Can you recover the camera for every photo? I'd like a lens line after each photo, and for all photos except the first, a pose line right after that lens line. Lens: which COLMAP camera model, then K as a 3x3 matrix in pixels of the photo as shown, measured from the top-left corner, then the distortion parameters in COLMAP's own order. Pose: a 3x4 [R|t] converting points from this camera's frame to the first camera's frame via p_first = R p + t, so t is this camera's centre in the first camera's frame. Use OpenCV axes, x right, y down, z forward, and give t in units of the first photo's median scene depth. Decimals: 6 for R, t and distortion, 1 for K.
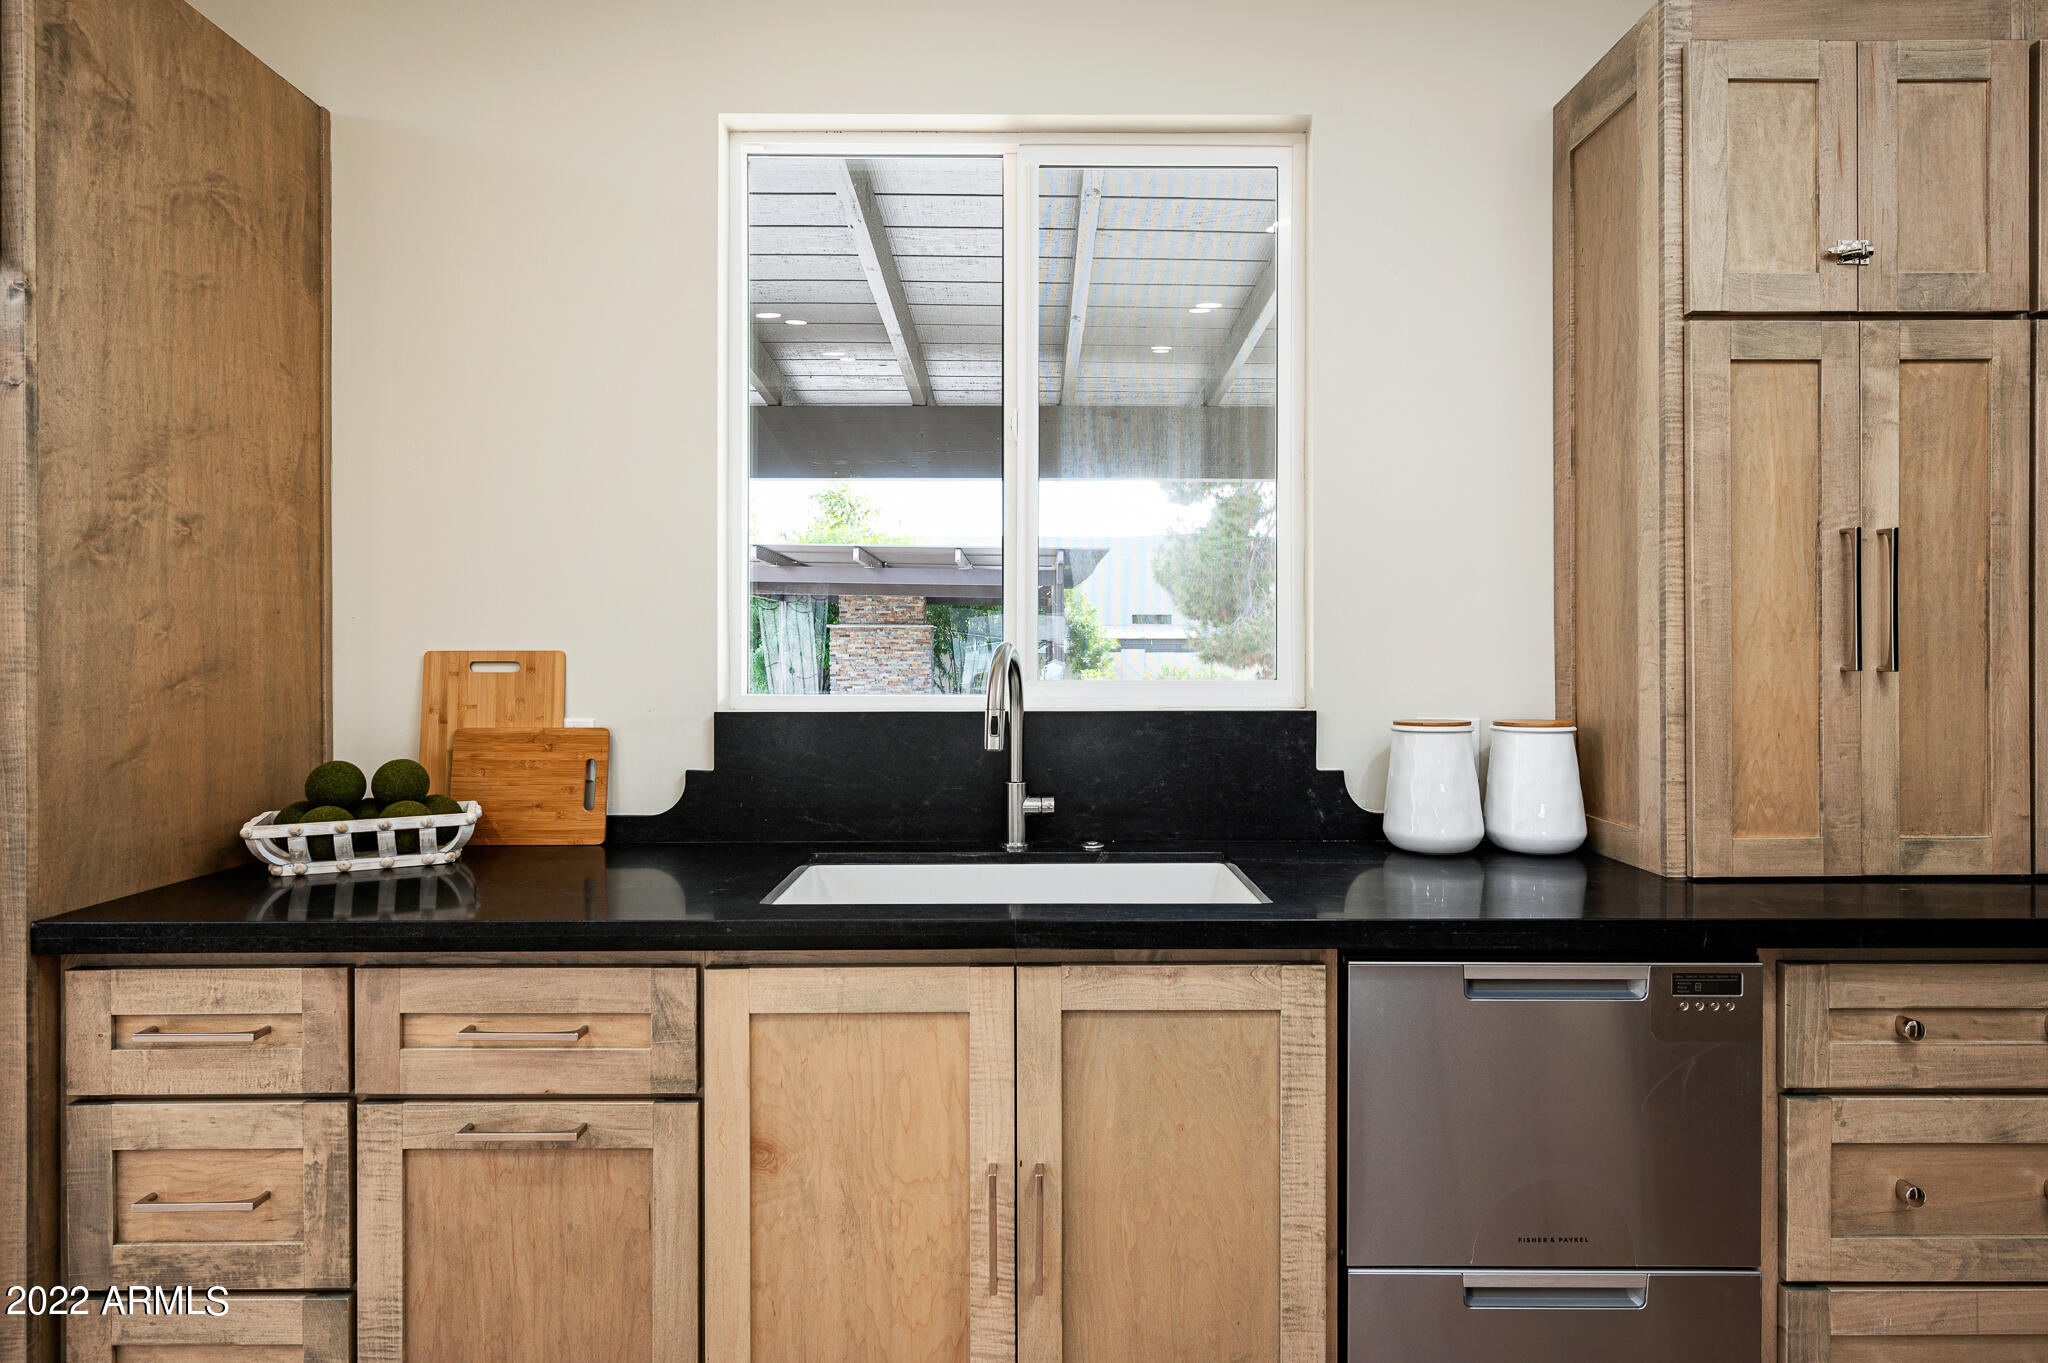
lens RADIAL K [[1099.3, 0, 1032.5], [0, 1099.3, 659.6], [0, 0, 1]] dist [0.002590, 0.000667]
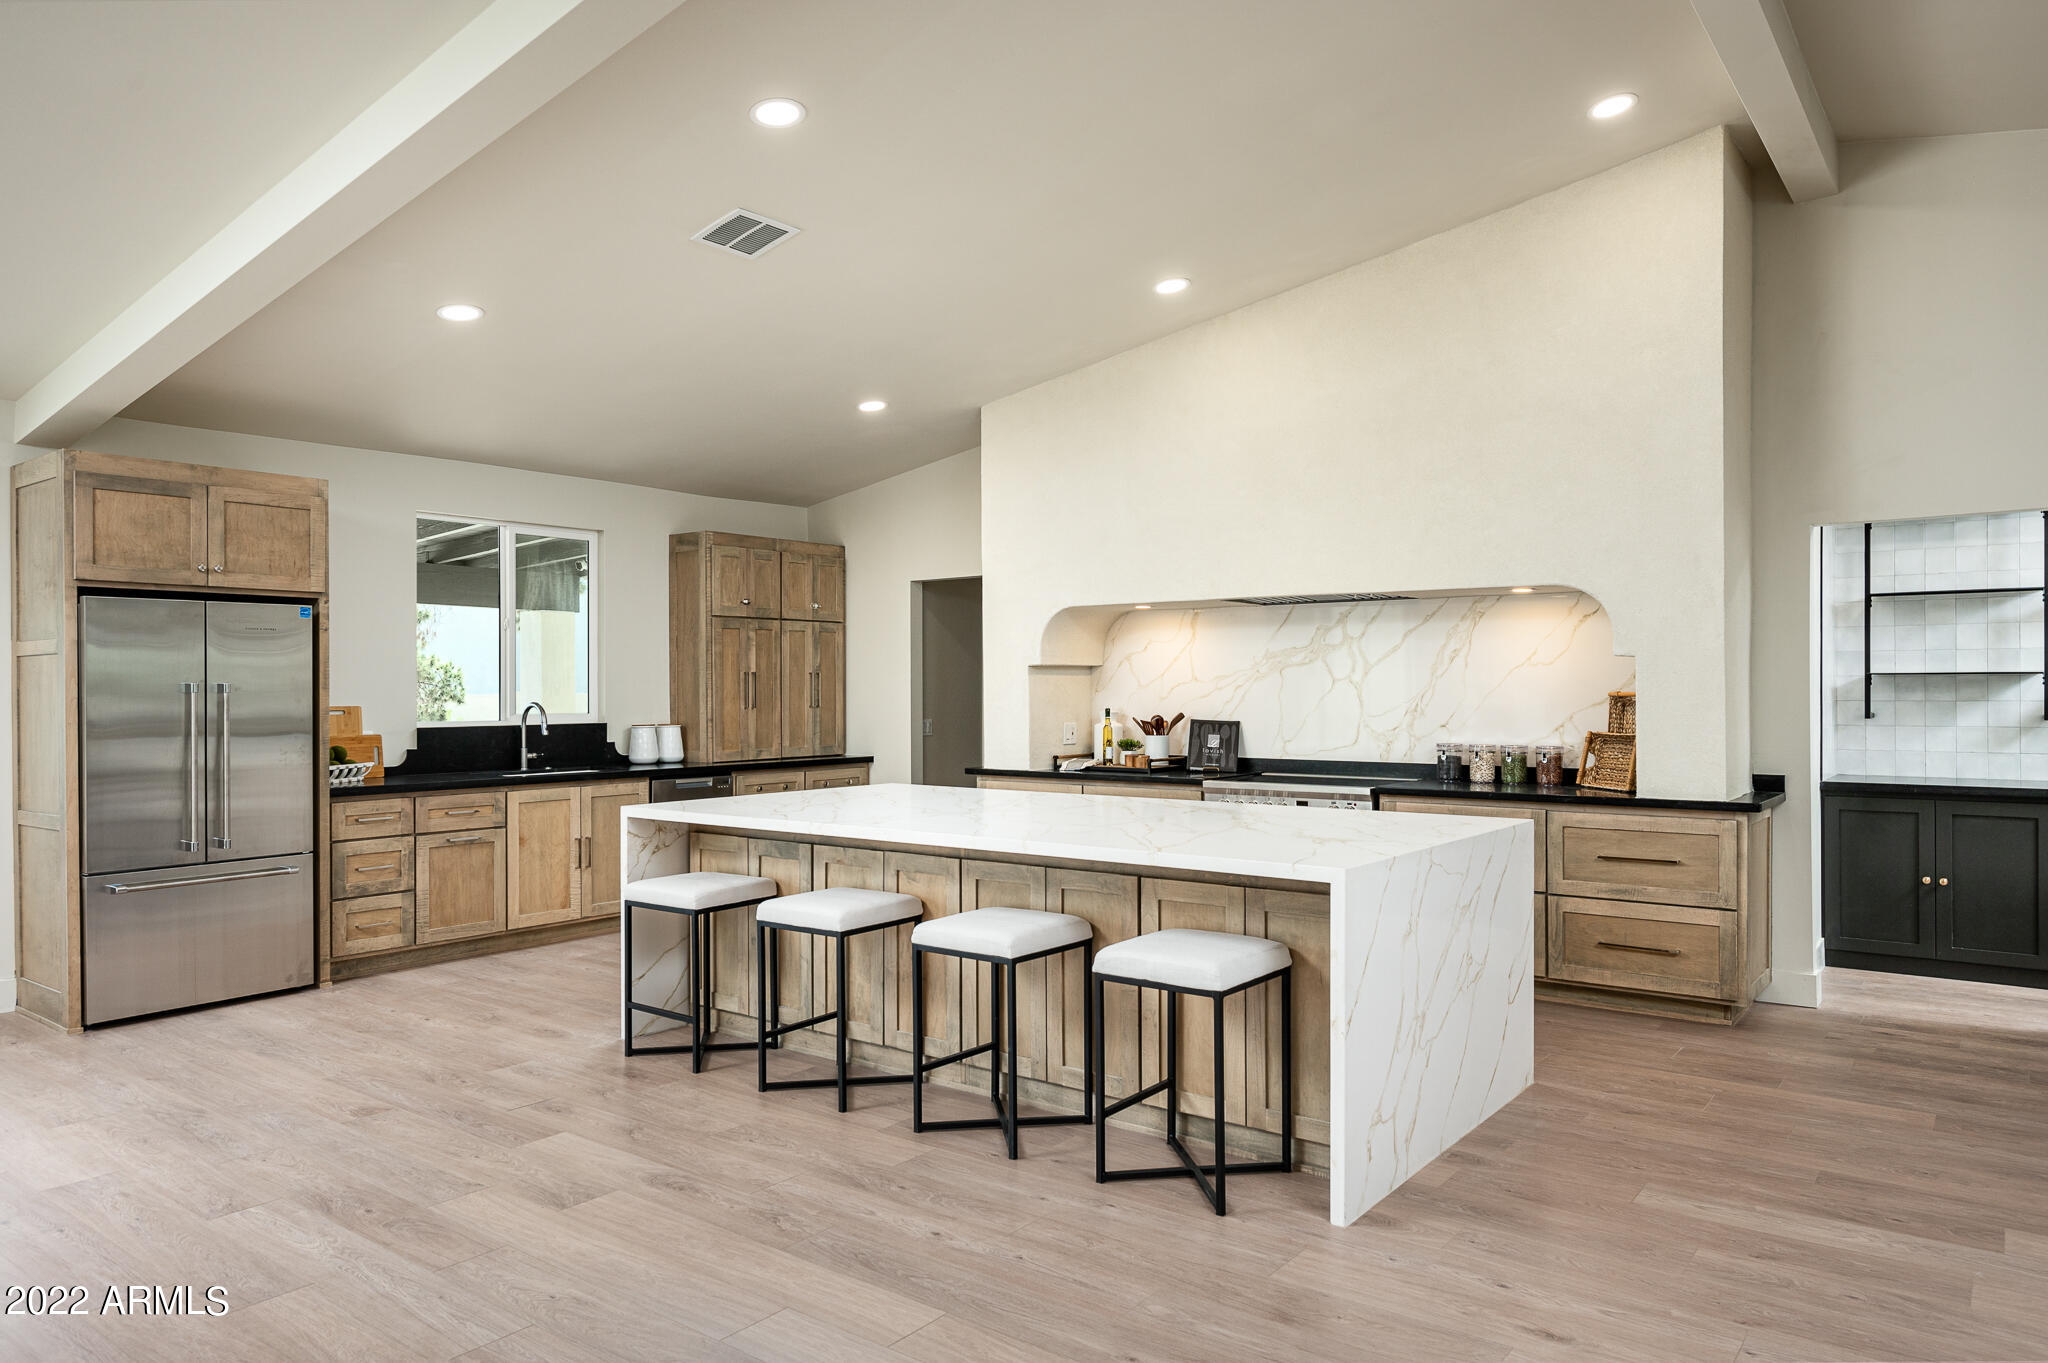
lens RADIAL K [[1330.4, 0, 1024.0], [0, 1330.4, 681.5], [0, 0, 1]] dist [-0.000836, -0.000032]
pose [[0.621849, 0.004195, 0.783126, -2.286842], [0.007518, 0.999908, -0.011327, -0.022208], [-0.783101, 0.012932, 0.621760, -2.645512]]
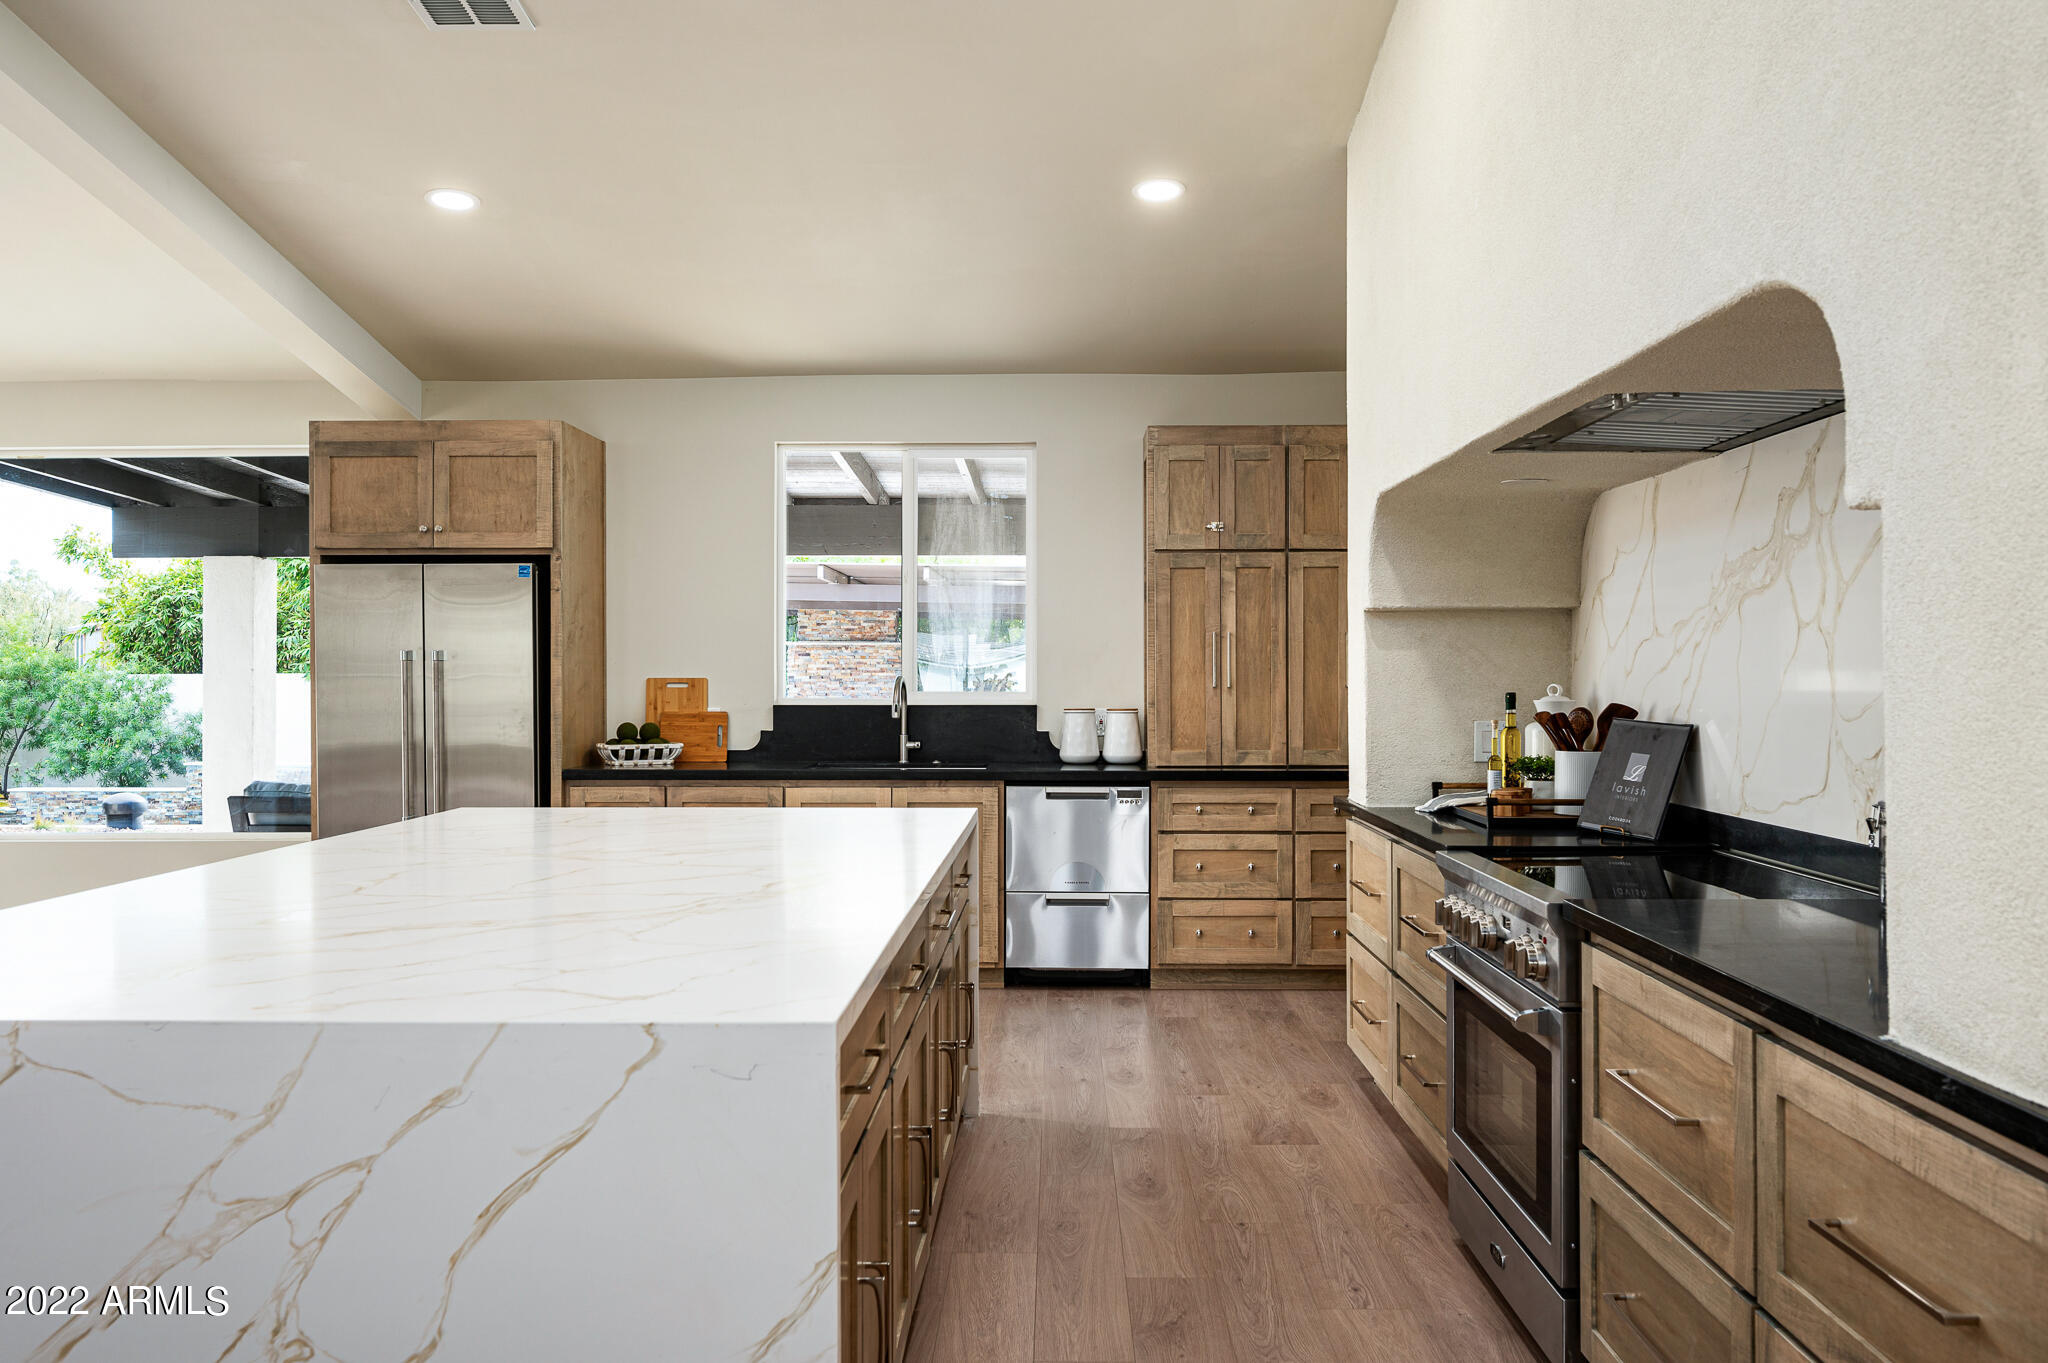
lens RADIAL K [[1678.8, 0, 1024.0], [0, 1678.8, 681.5], [0, 0, 1]] dist [0.000848, 0.000295]
pose [[0.999503, 0.001682, -0.031485, 0.399356], [-0.001705, 0.999998, -0.000712, 0.000735], [0.031484, 0.000766, 0.999504, -2.890253]]
